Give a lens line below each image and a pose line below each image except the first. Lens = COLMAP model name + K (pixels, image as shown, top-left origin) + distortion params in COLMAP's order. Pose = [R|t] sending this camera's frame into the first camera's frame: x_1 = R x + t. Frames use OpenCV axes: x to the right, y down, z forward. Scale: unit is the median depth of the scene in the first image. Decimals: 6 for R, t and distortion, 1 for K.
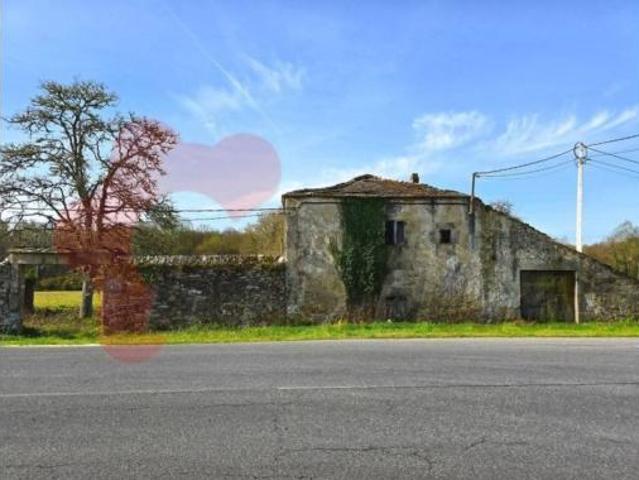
lens RADIAL K [[453.7, 0, 319.5], [0, 453.7, 240.3], [0, 0, 1]] dist [0.022056, -0.000670]
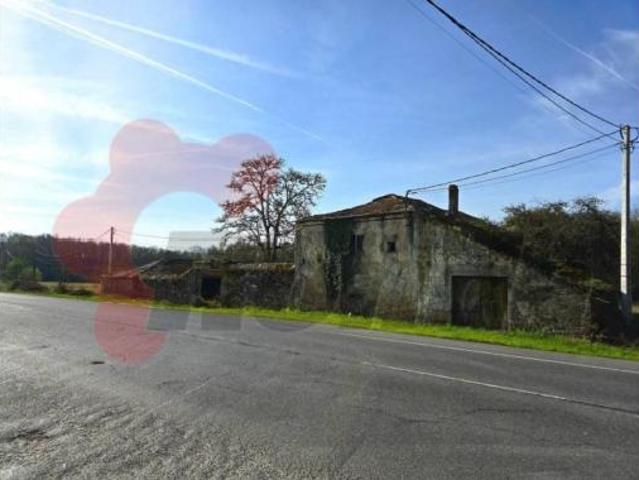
lens RADIAL K [[453.7, 0, 319.2], [0, 453.7, 240.4], [0, 0, 1]] dist [0.022056, -0.000670]
pose [[0.693651, -0.042034, -0.719083, 0.997500], [0.033469, 0.999098, -0.026117, 0.000673], [0.719533, -0.005951, 0.694433, 0.043398]]
